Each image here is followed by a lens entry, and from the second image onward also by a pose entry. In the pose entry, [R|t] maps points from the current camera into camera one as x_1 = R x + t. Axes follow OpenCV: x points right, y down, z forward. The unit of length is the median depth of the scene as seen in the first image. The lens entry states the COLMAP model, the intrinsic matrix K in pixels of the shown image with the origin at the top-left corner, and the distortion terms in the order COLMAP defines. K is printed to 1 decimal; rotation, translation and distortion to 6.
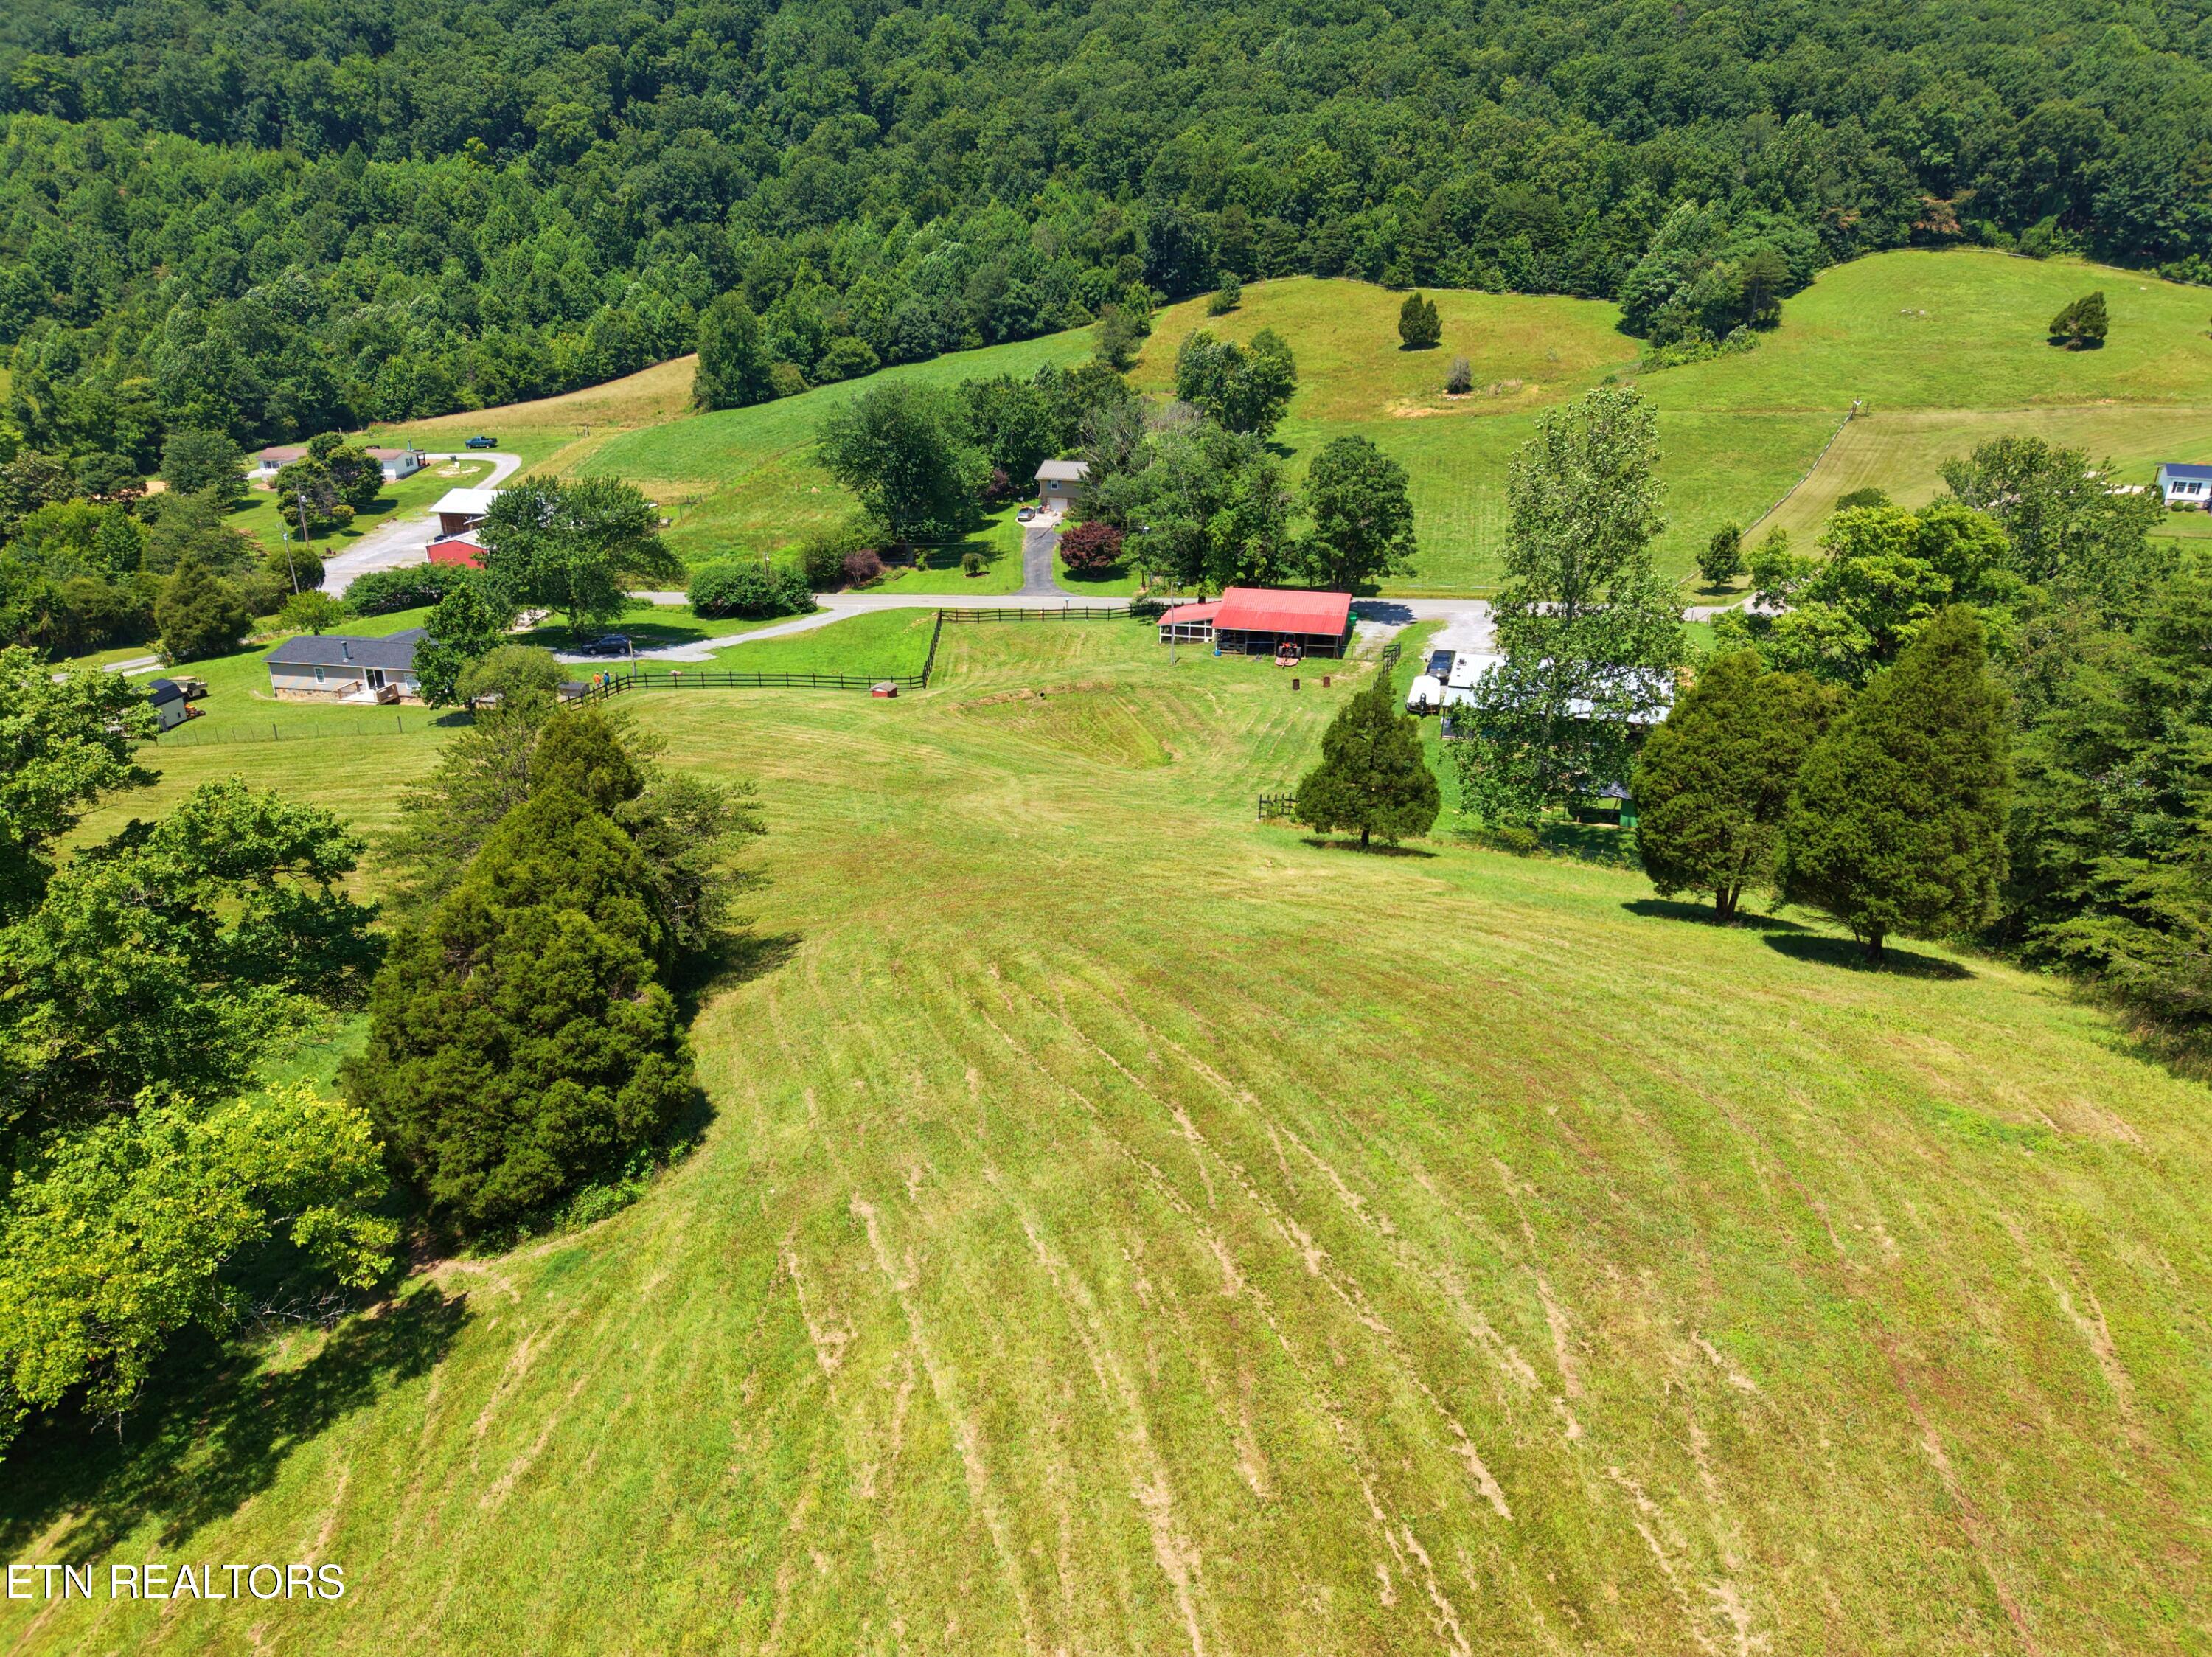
lens RADIAL K [[1480.2, 0, 1103.5], [0, 1480.2, 822.4], [0, 0, 1]] dist [0.029295, -0.029433]
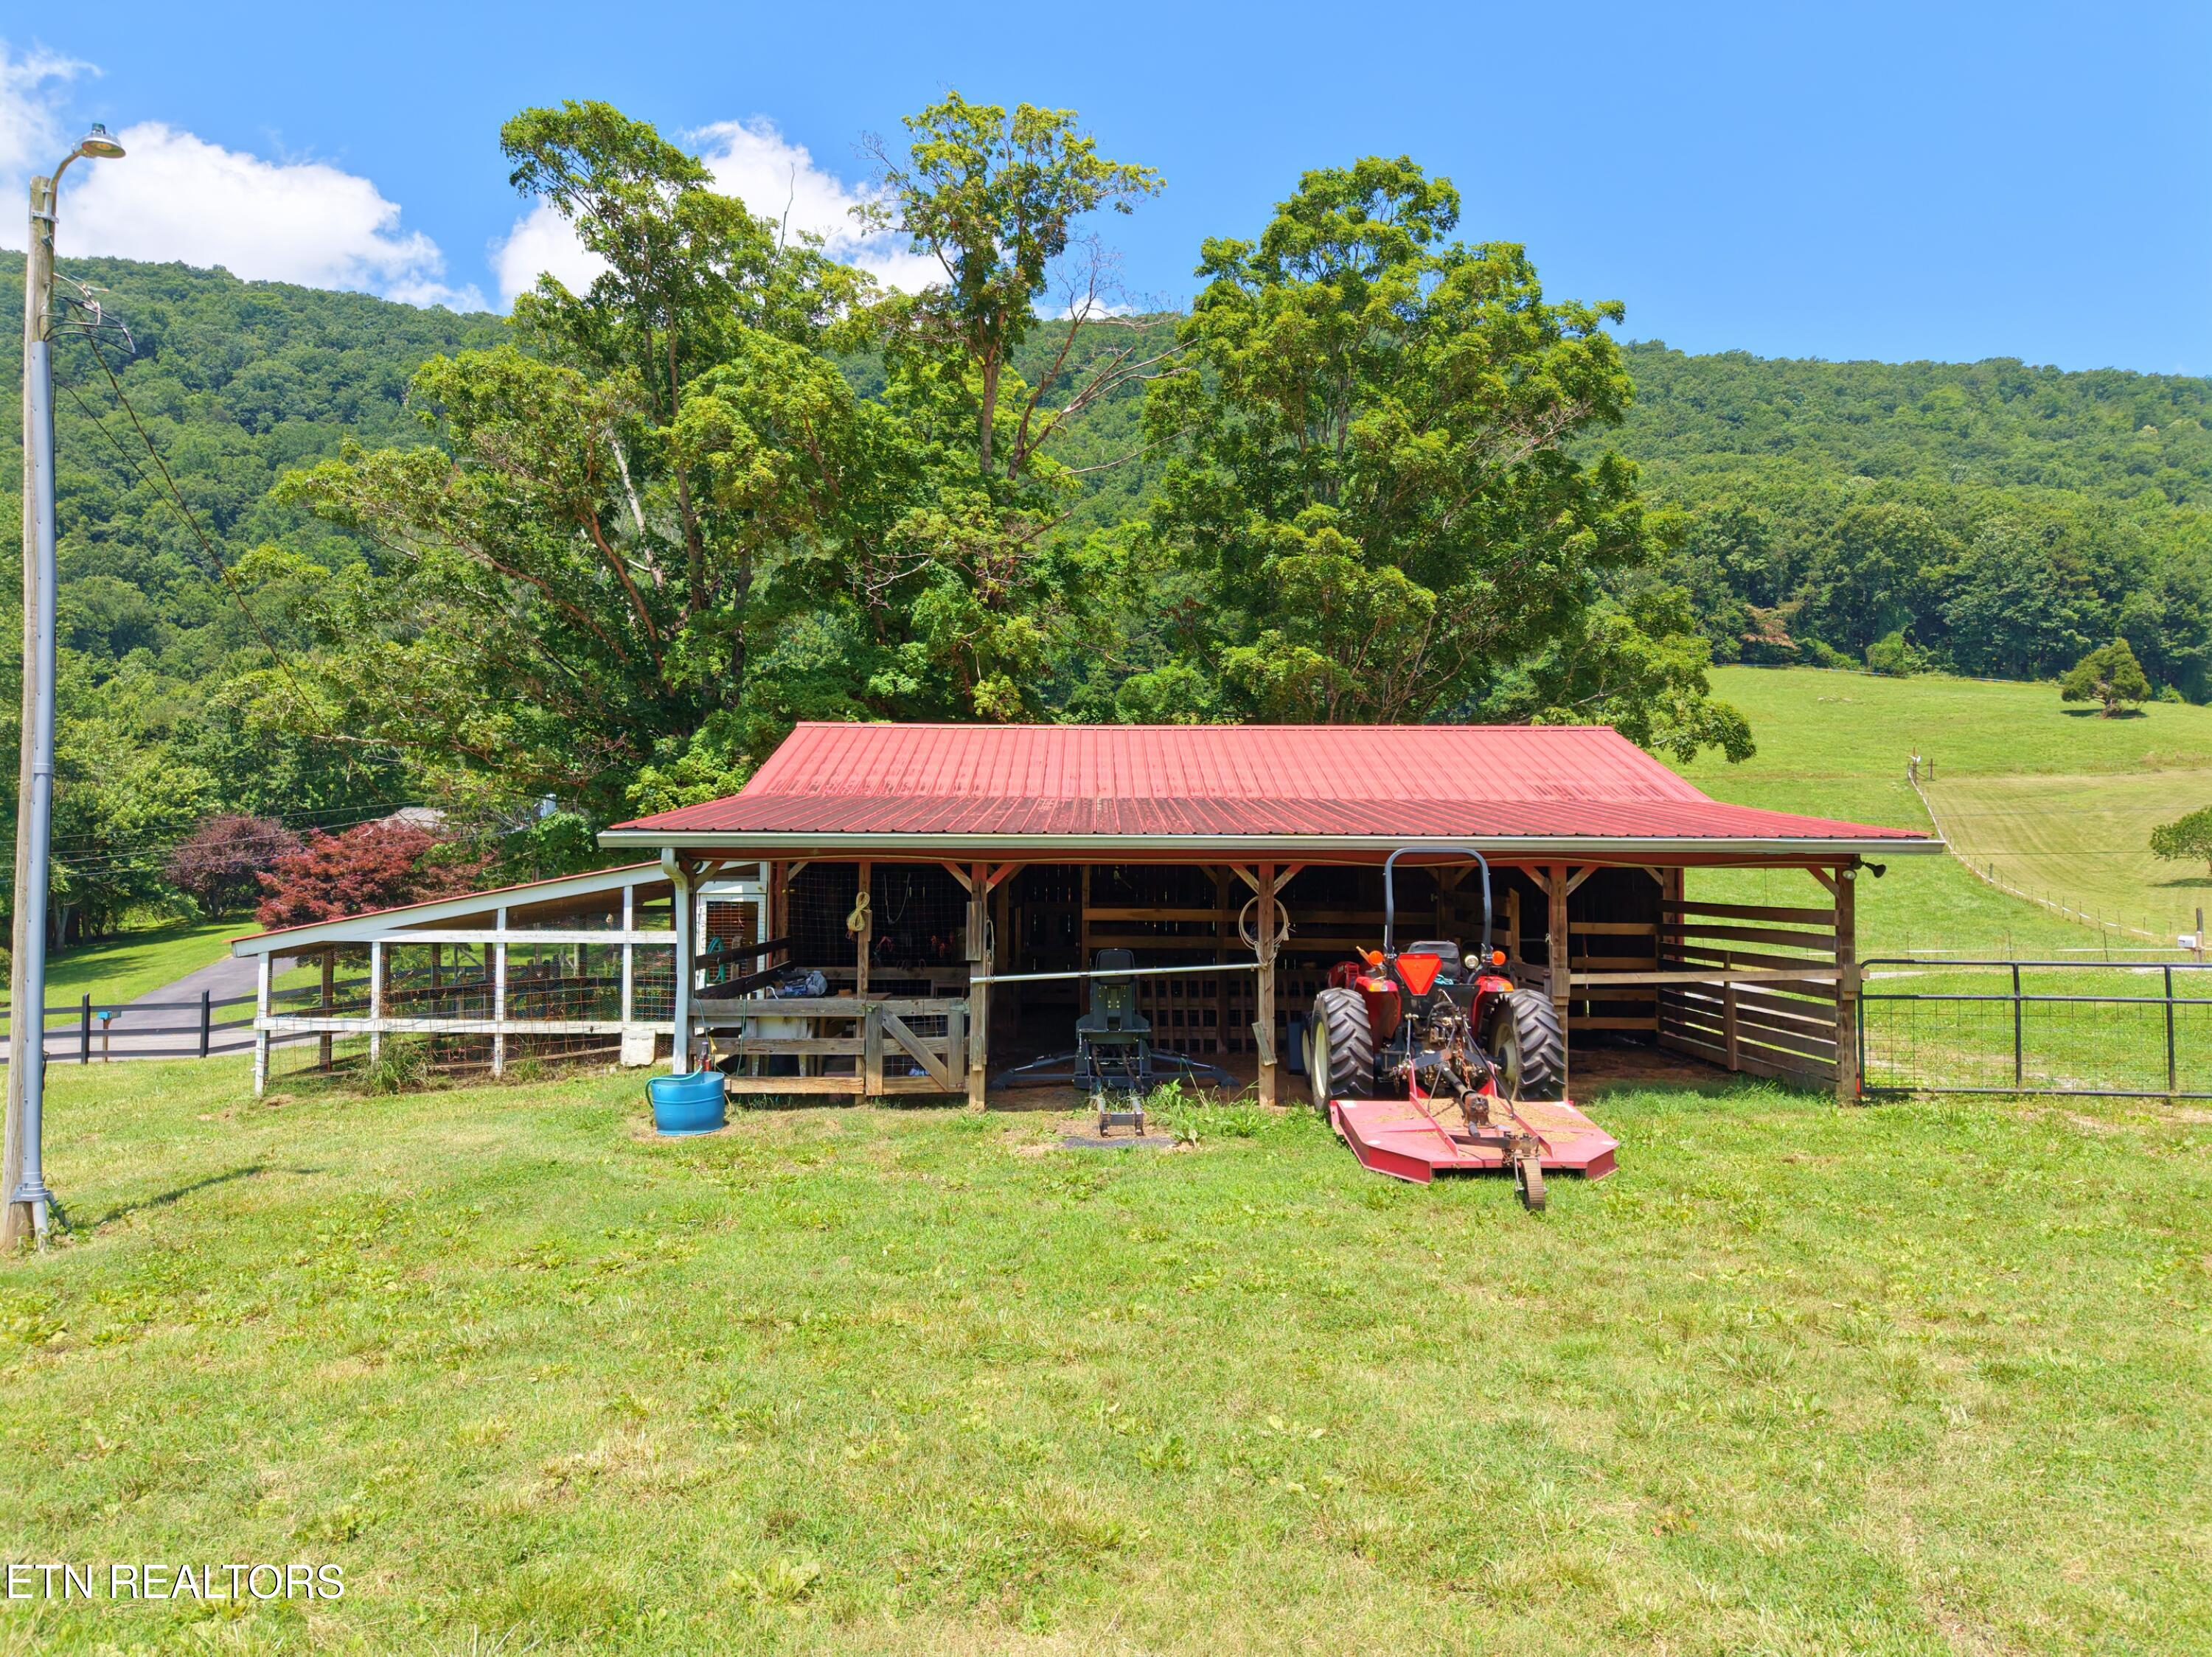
lens RADIAL K [[1480.2, 0, 1103.5], [0, 1480.2, 822.4], [0, 0, 1]] dist [0.029295, -0.029433]
pose [[0.970795, 0.008638, 0.239755, 0.036048], [0.087598, 0.917593, -0.387751, -0.040512], [-0.223347, 0.397428, 0.890038, 0.400564]]
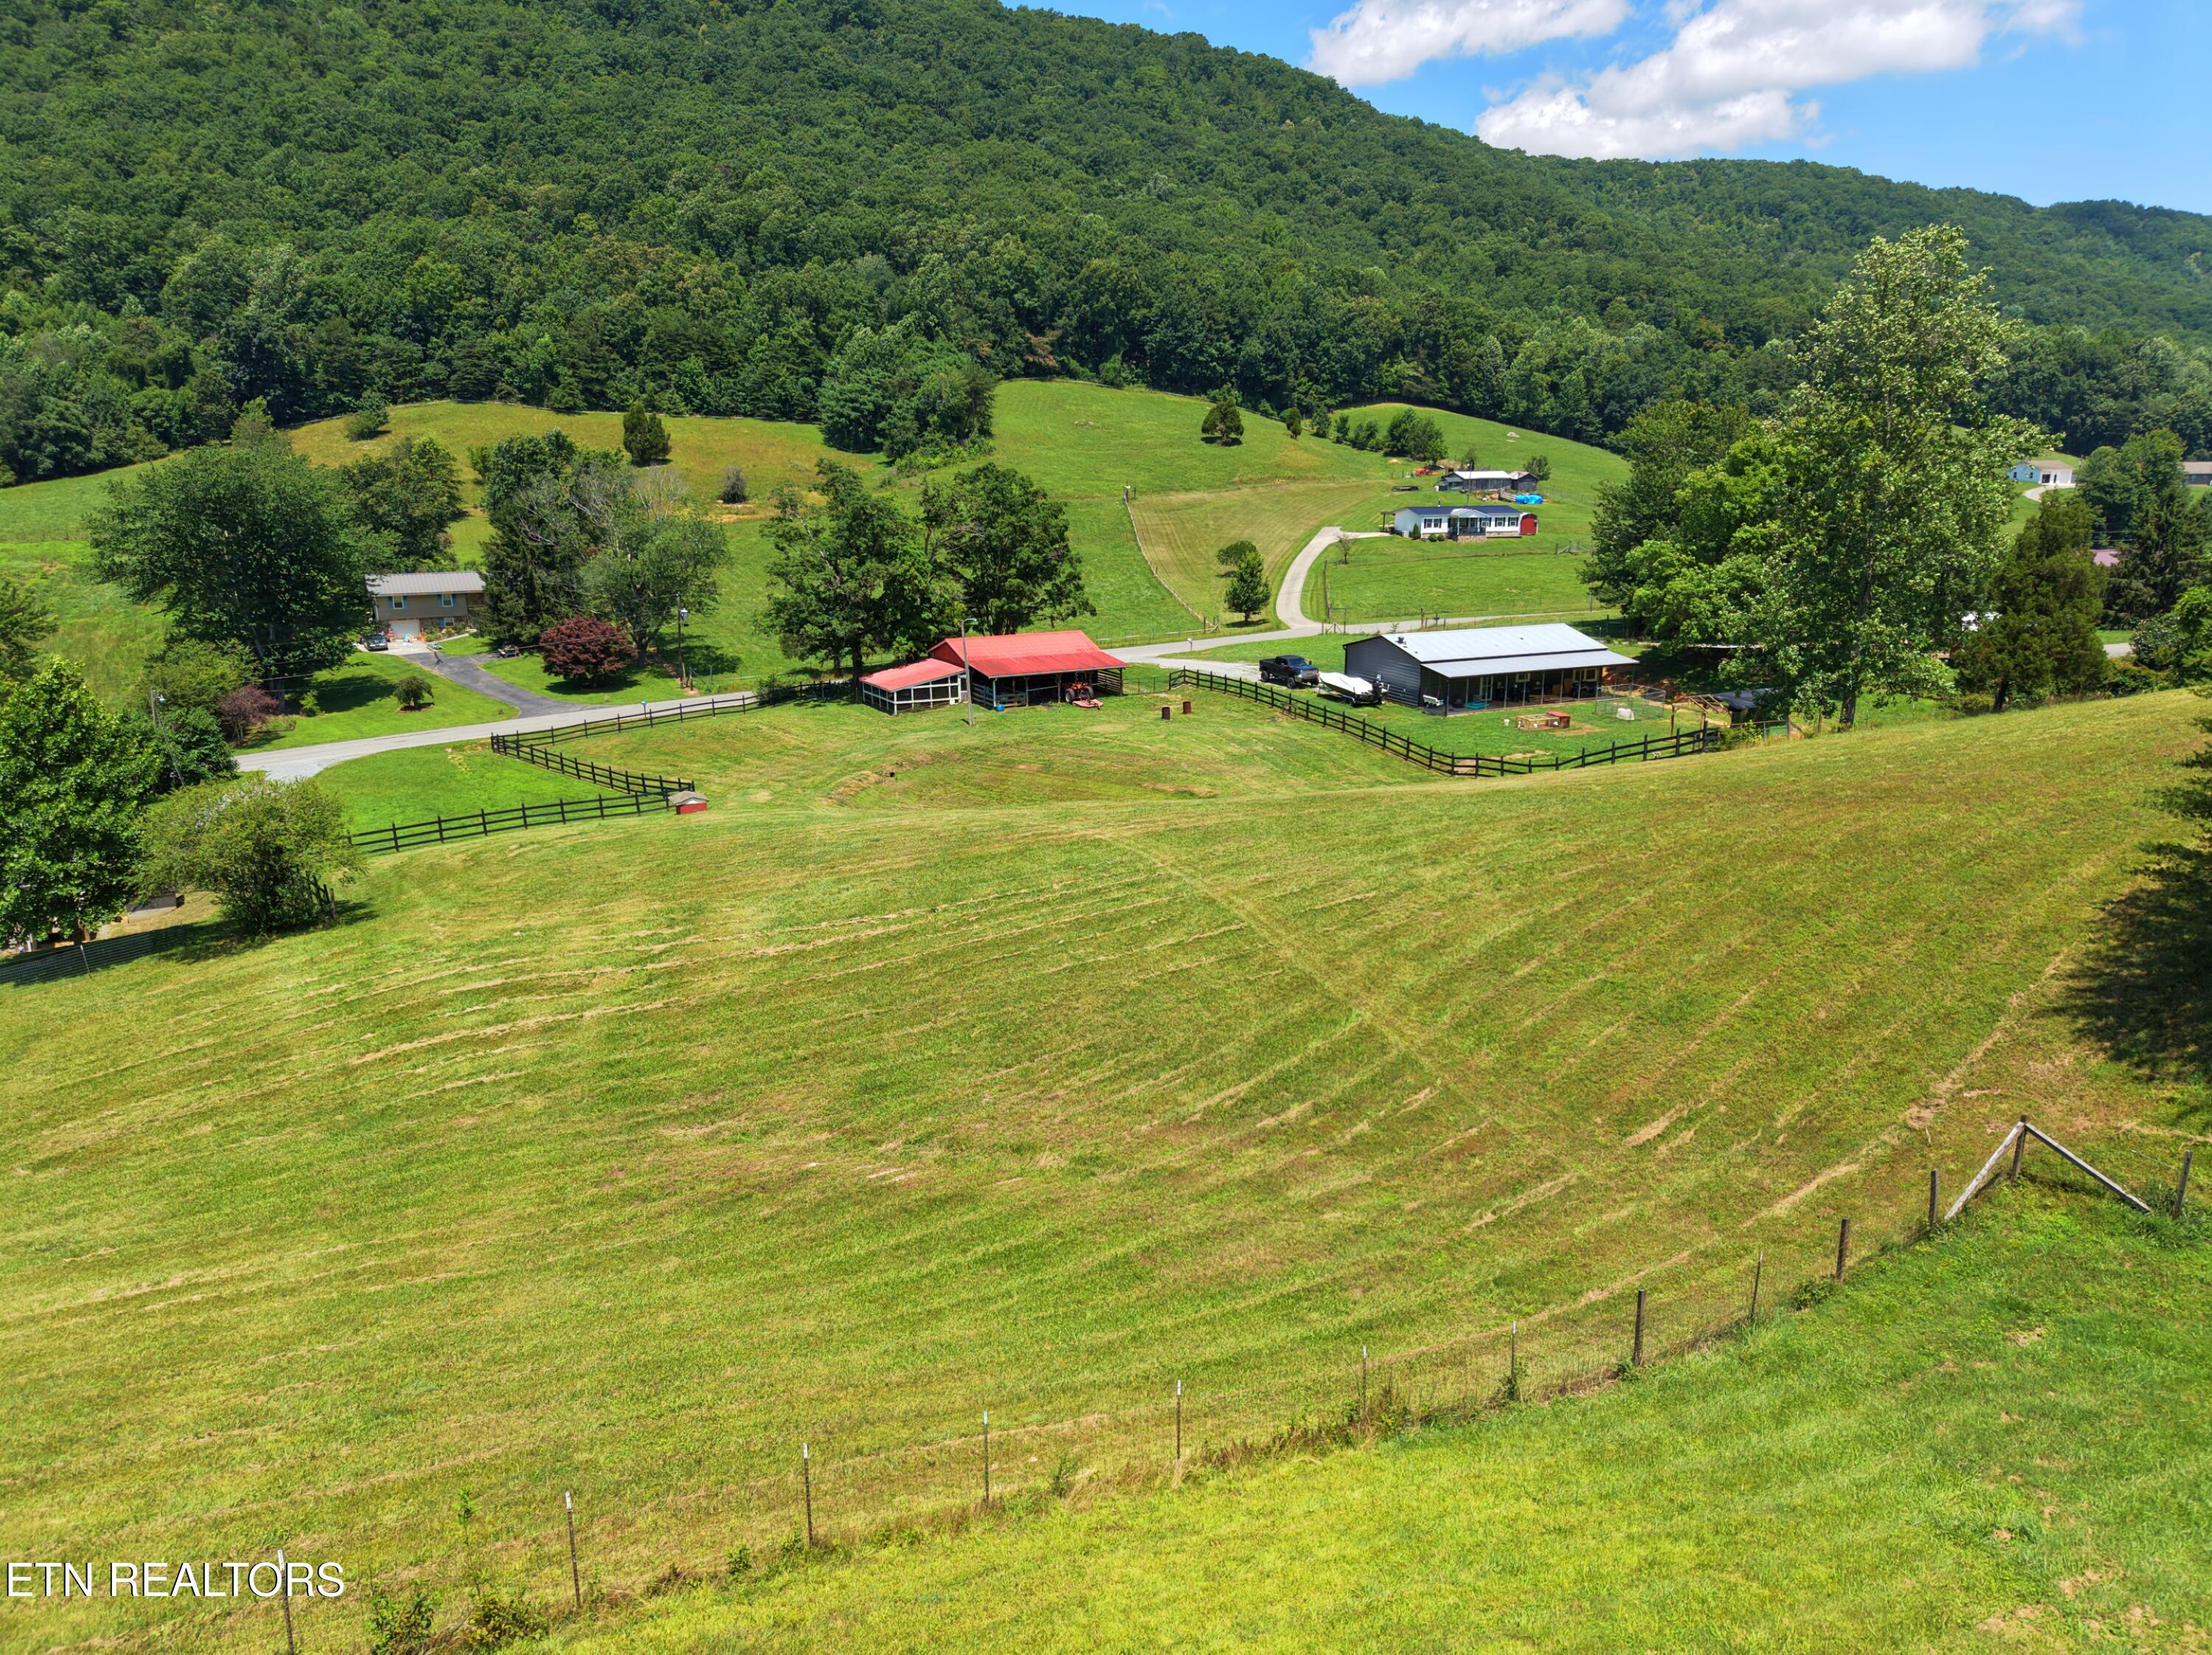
lens RADIAL K [[1479.9, 0, 1103.5], [0, 1479.9, 821.4], [0, 0, 1]] dist [0.029295, -0.029433]
pose [[0.747234, -0.169257, 0.642645, -0.181063], [0.251619, 0.967086, -0.037862, -0.004237], [-0.615085, 0.189993, 0.765228, 0.160811]]
